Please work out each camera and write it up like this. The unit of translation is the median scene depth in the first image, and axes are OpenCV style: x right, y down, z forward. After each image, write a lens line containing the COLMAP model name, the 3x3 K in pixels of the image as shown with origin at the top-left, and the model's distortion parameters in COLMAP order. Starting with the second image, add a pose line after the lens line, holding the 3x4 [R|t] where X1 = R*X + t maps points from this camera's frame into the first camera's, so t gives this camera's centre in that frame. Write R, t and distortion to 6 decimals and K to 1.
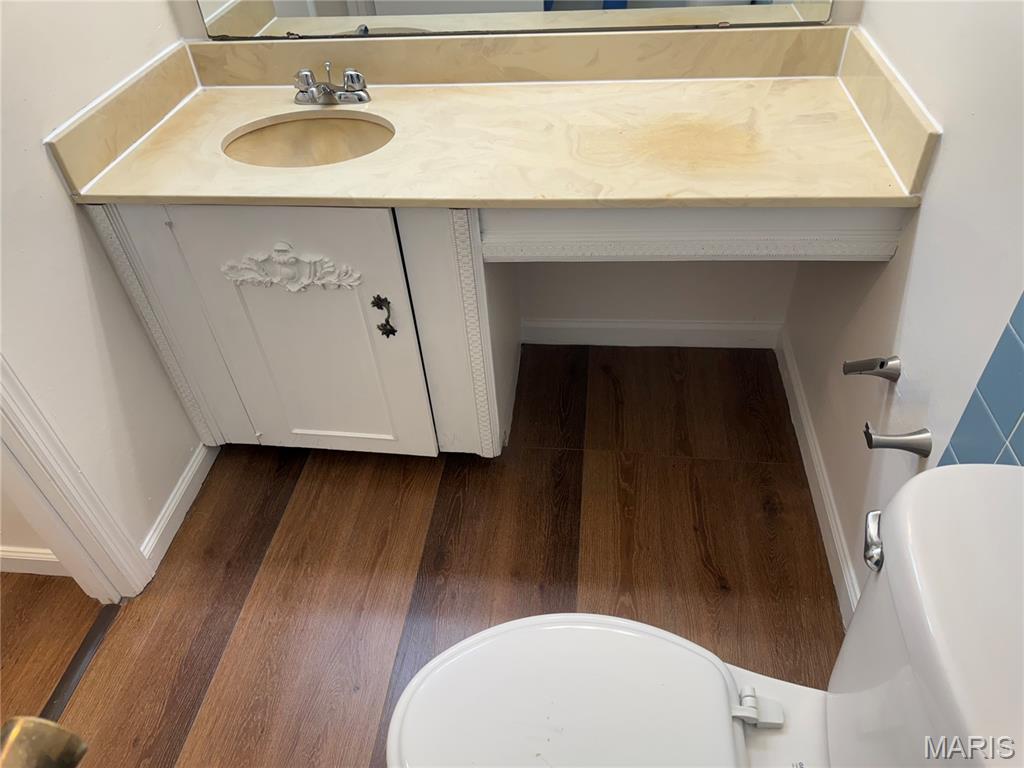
lens RADIAL K [[727.2, 0, 513.7], [0, 727.2, 380.5], [0, 0, 1]] dist [0.054113, -0.032985]
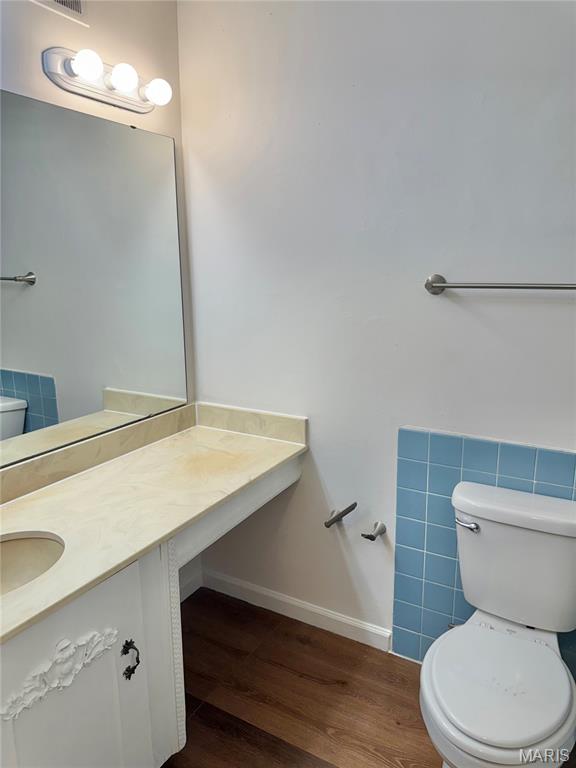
lens RADIAL K [[545.4, 0, 288.6], [0, 545.4, 382.4], [0, 0, 1]] dist [0.054113, -0.032985]
pose [[0.410544, -0.152950, 0.898922, -0.841115], [0.598778, 0.788714, -0.139268, -0.167445], [-0.687691, 0.595430, 0.415385, 0.167609]]
